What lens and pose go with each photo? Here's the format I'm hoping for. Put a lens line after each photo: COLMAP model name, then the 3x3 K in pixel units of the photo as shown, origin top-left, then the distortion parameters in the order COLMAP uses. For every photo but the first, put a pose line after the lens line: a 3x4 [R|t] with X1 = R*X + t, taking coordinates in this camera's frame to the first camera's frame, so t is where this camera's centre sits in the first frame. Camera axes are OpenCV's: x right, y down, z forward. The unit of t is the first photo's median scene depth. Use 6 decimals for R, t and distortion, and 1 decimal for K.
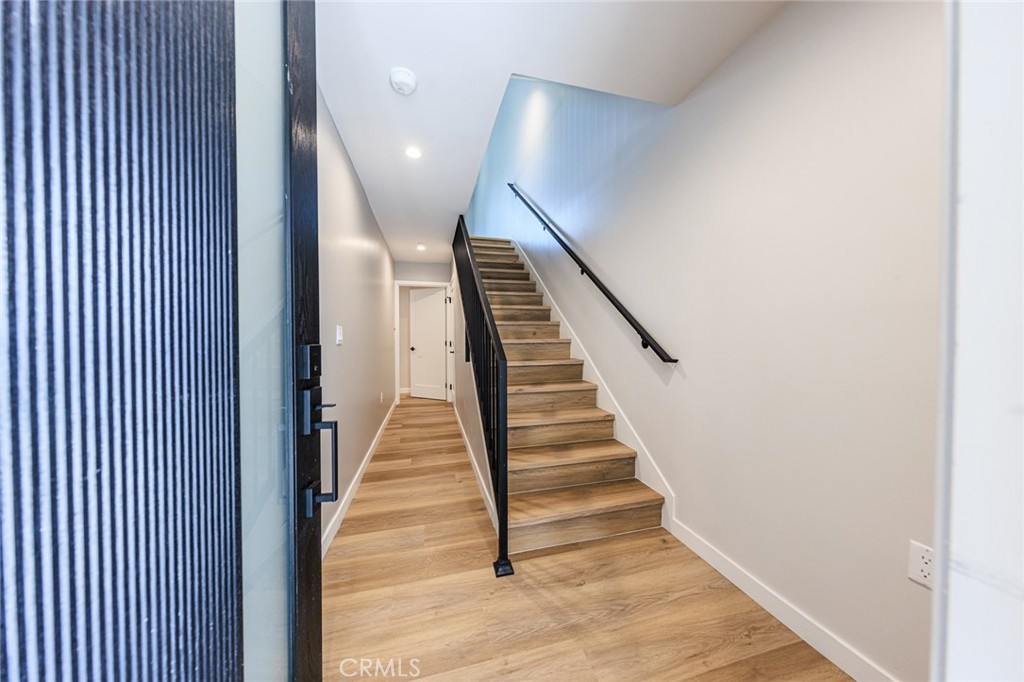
lens RADIAL K [[322.1, 0, 511.8], [0, 322.1, 341.3], [0, 0, 1]] dist [0.001540, 0.000501]
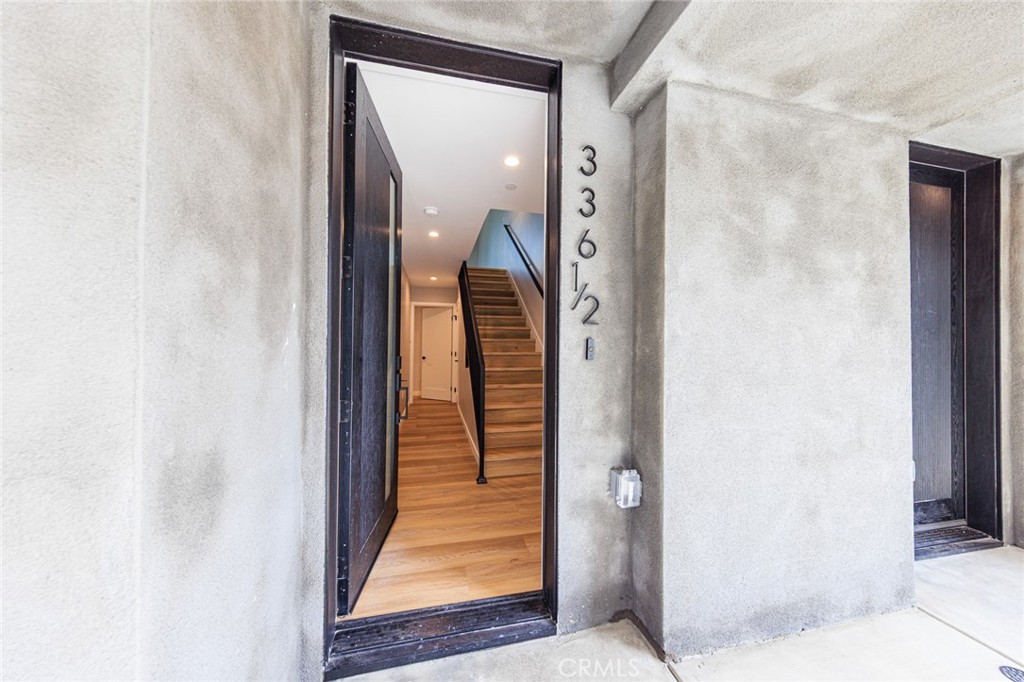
lens RADIAL K [[322.1, 0, 509.7], [0, 322.1, 343.4], [0, 0, 1]] dist [0.001540, 0.000501]
pose [[0.999634, 0.013198, -0.023603, 0.074992], [-0.013800, 0.999578, -0.025546, -0.008402], [0.023256, 0.025862, 0.999395, -0.373529]]
